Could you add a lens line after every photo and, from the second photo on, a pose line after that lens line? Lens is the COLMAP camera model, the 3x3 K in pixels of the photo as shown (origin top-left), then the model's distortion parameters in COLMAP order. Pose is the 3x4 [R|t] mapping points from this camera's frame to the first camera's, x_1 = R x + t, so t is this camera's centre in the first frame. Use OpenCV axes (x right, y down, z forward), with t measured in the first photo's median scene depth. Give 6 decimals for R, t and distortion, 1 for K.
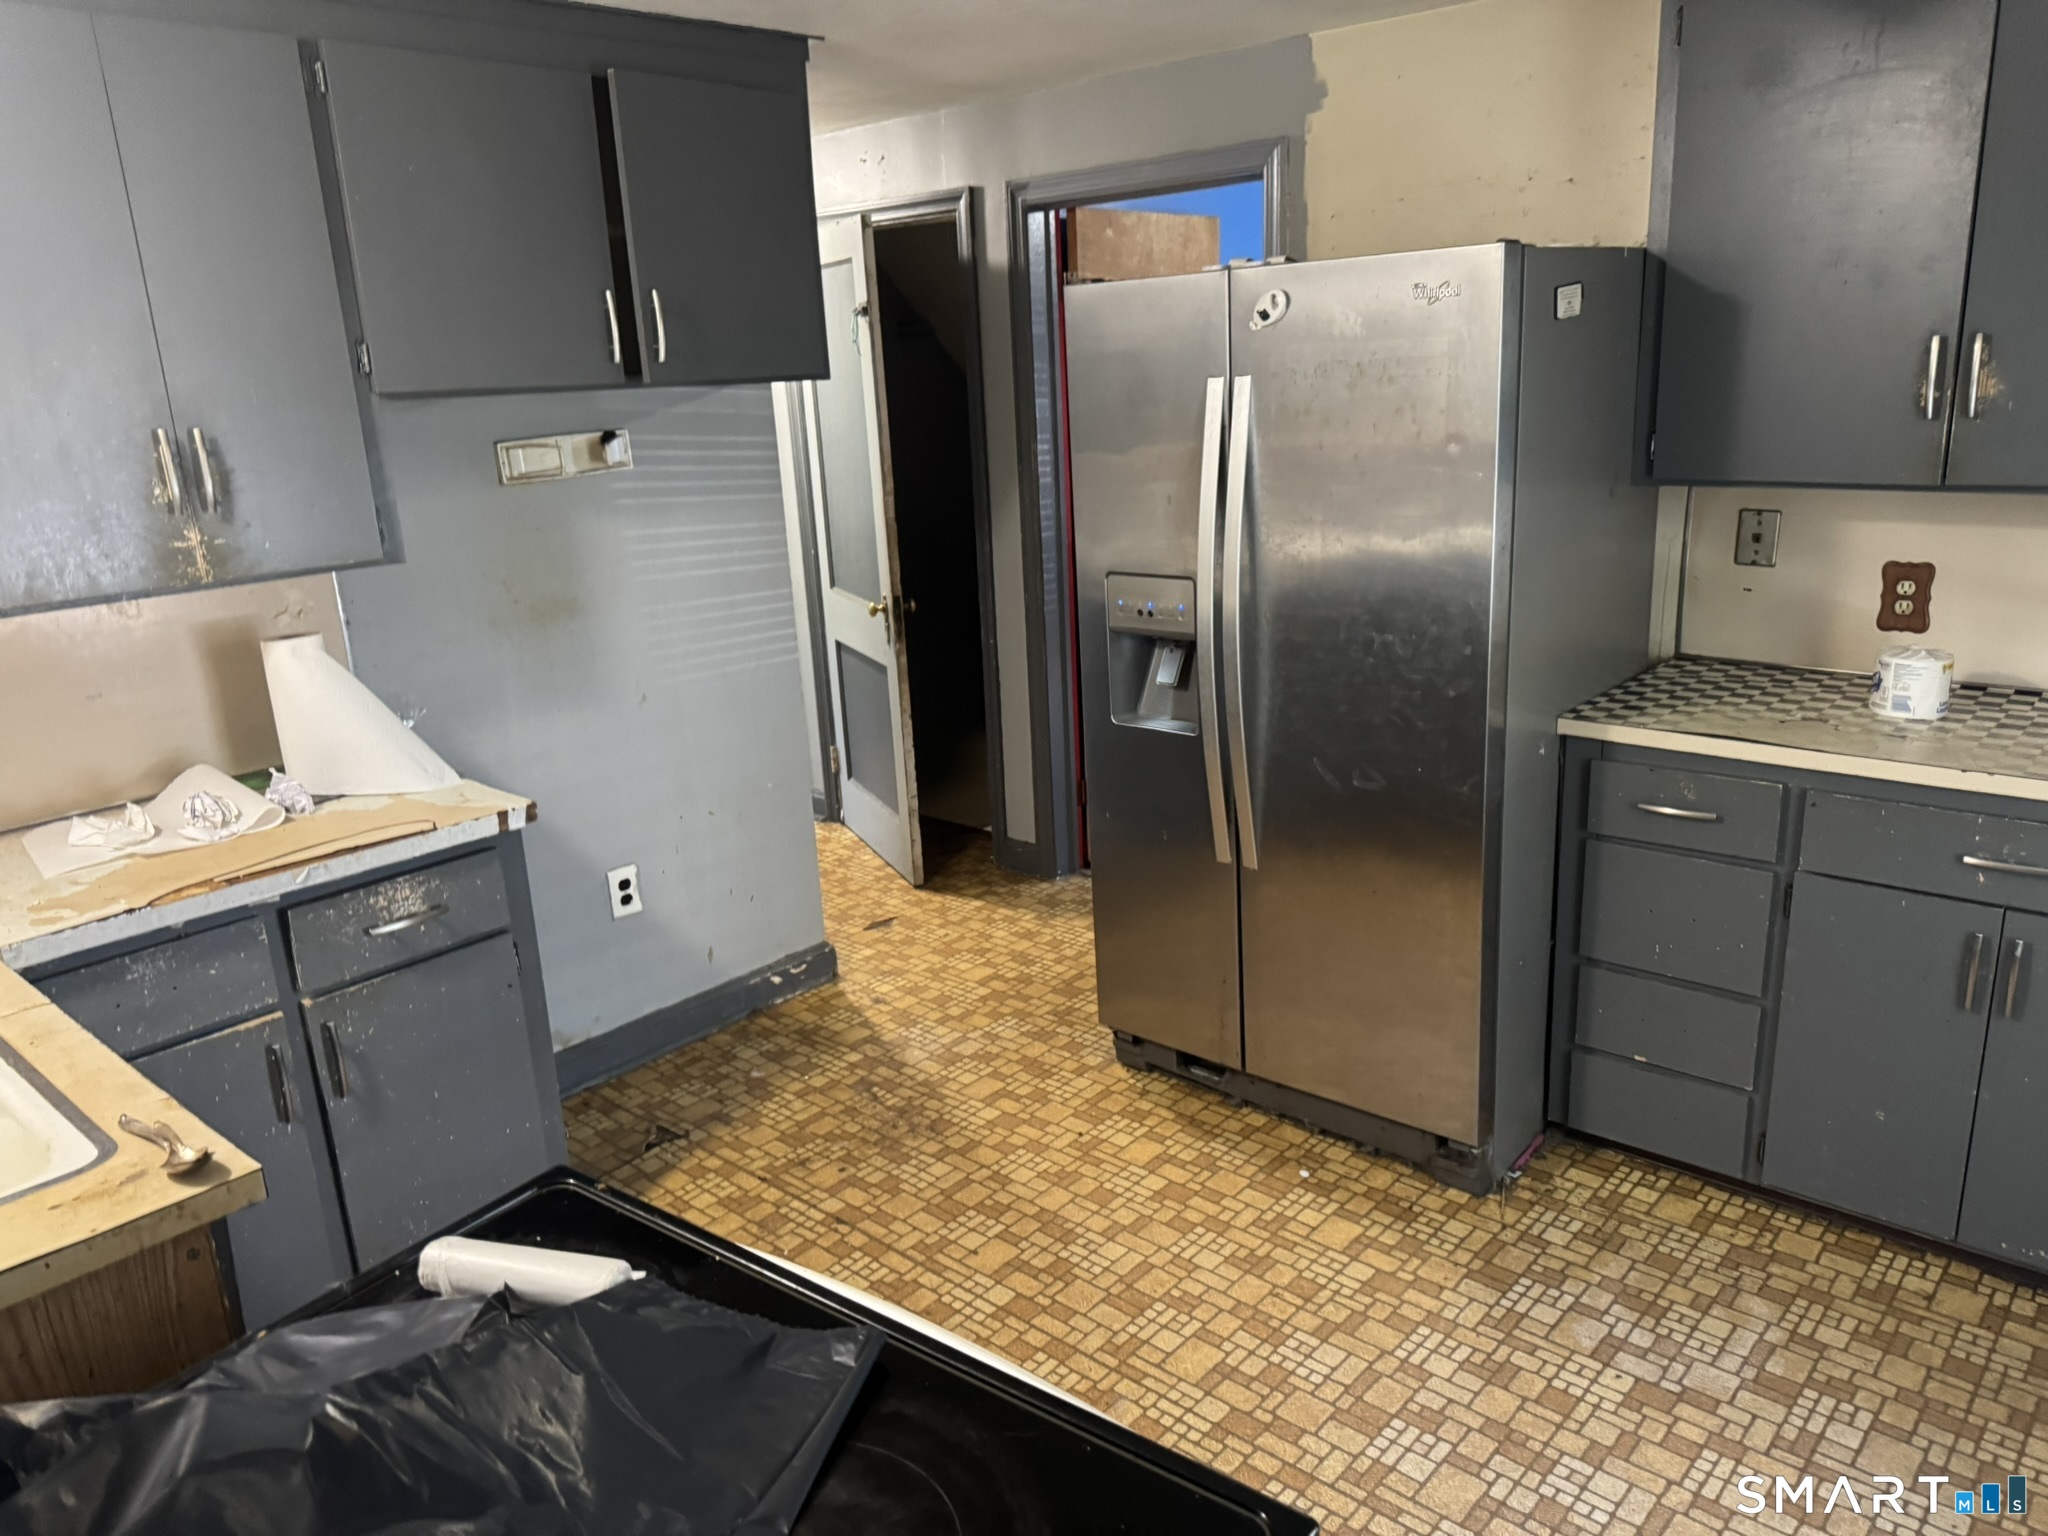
lens RADIAL K [[1430.1, 0, 1034.5], [0, 1430.1, 768.7], [0, 0, 1]] dist [0.030968, -0.025302]
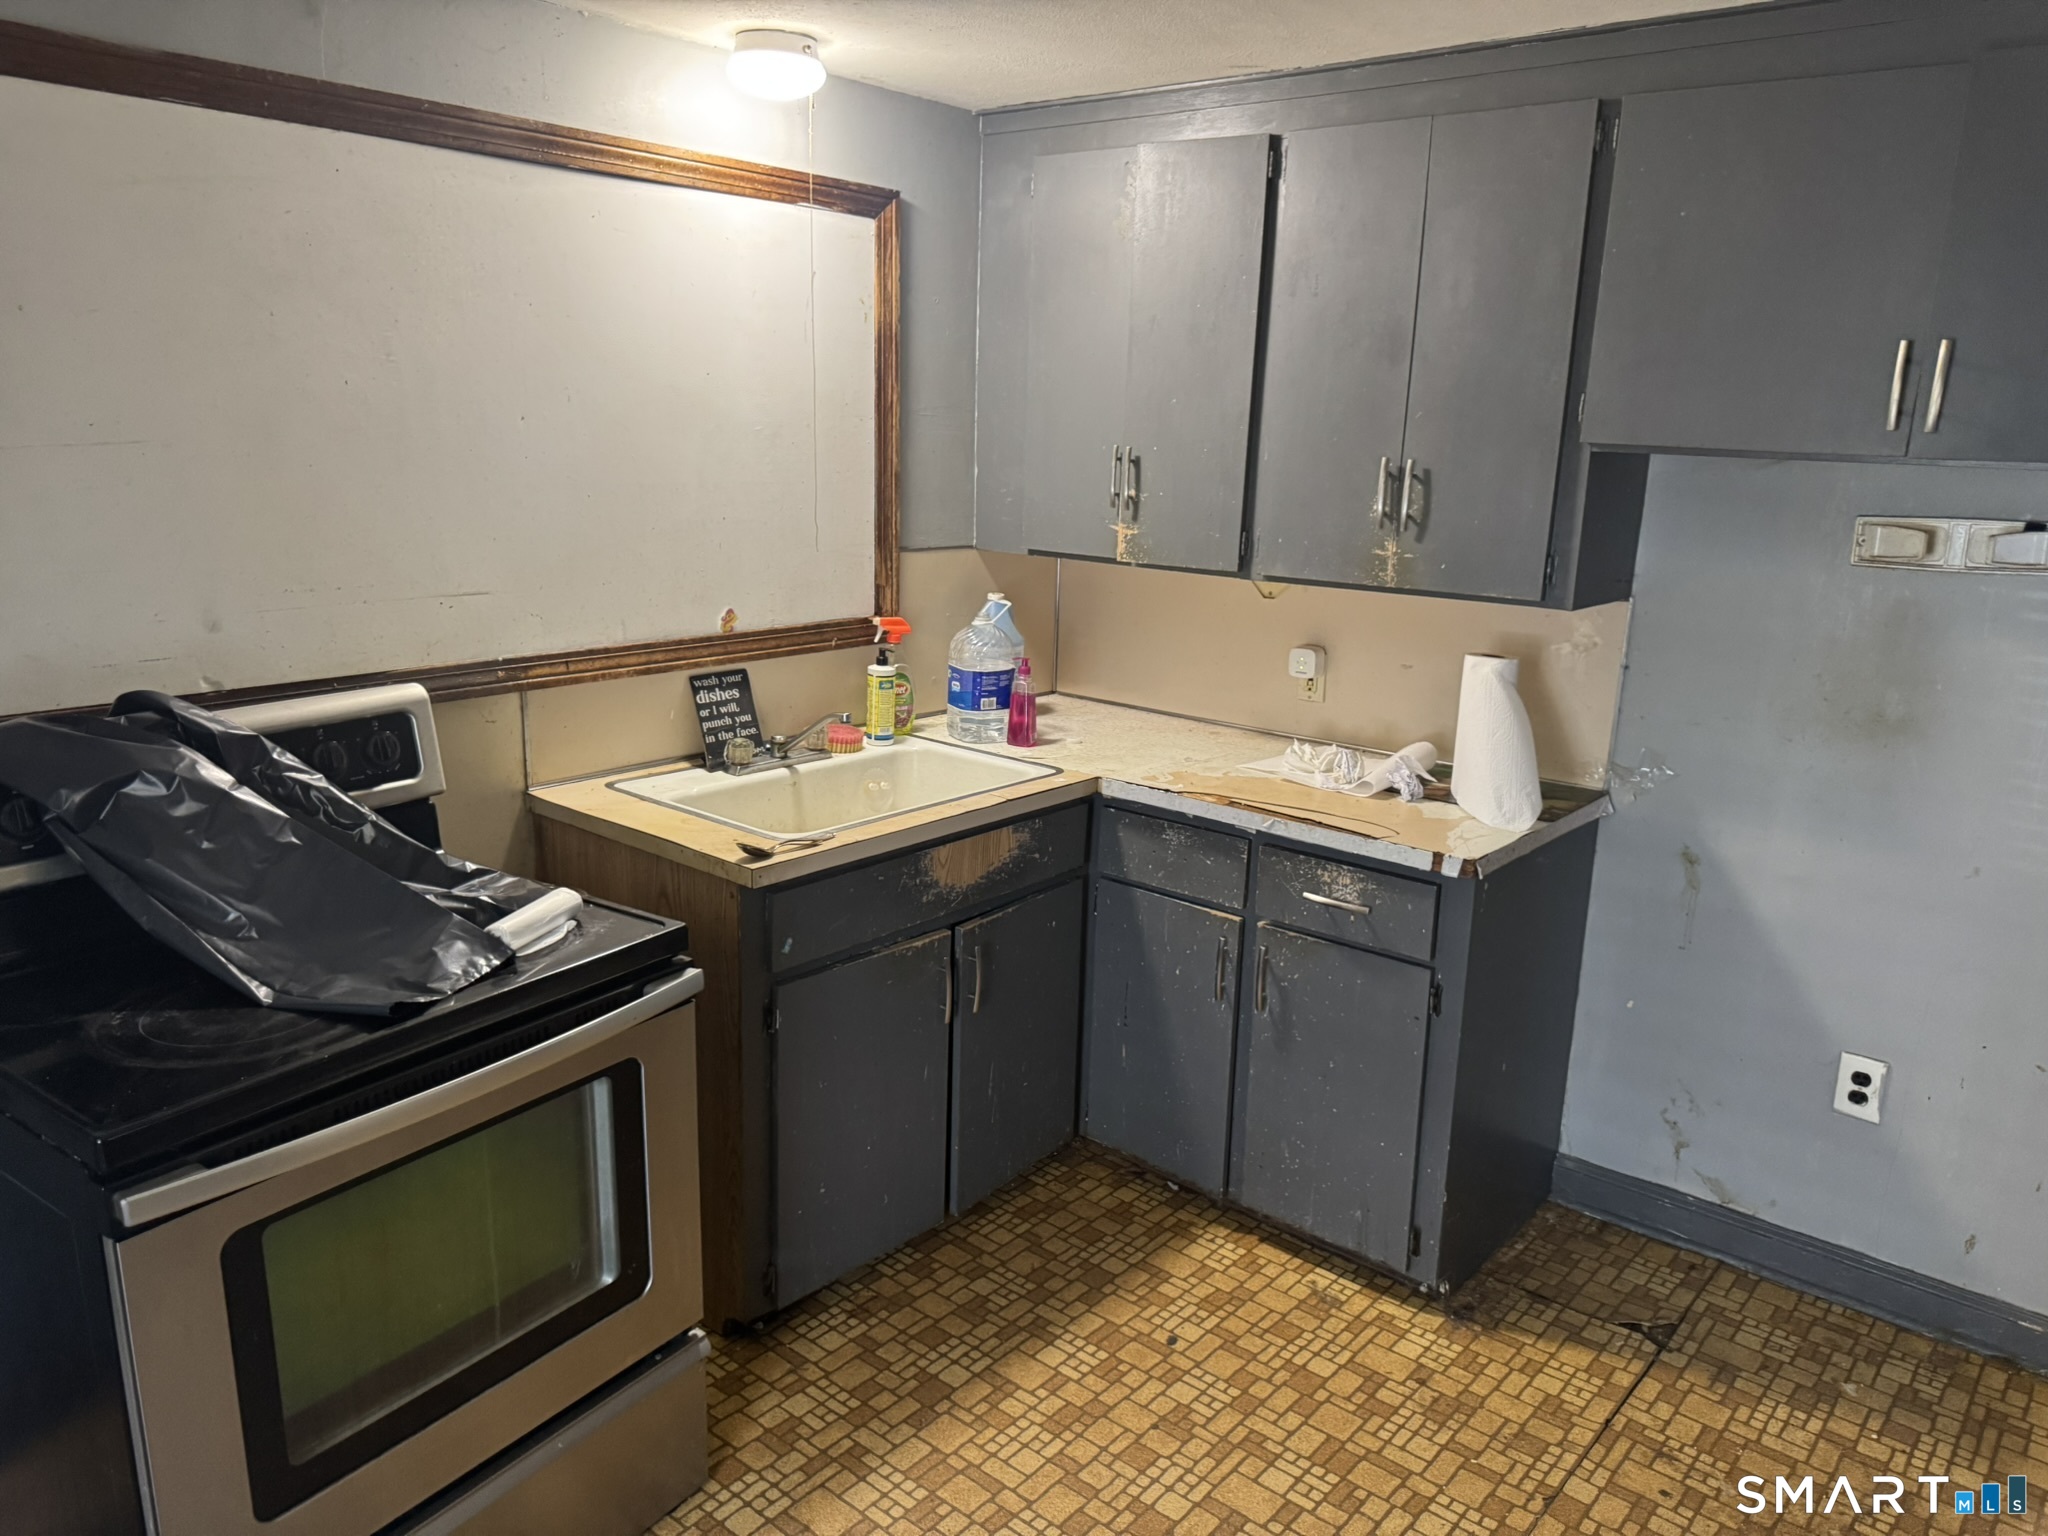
lens RADIAL K [[1430.1, 0, 1032.6], [0, 1430.1, 768.4], [0, 0, 1]] dist [0.030968, -0.025302]
pose [[0.031942, 0.286960, -0.957410, 0.597478], [-0.302350, 0.915793, 0.264399, -0.215045], [0.952662, 0.281028, 0.116015, 0.616093]]
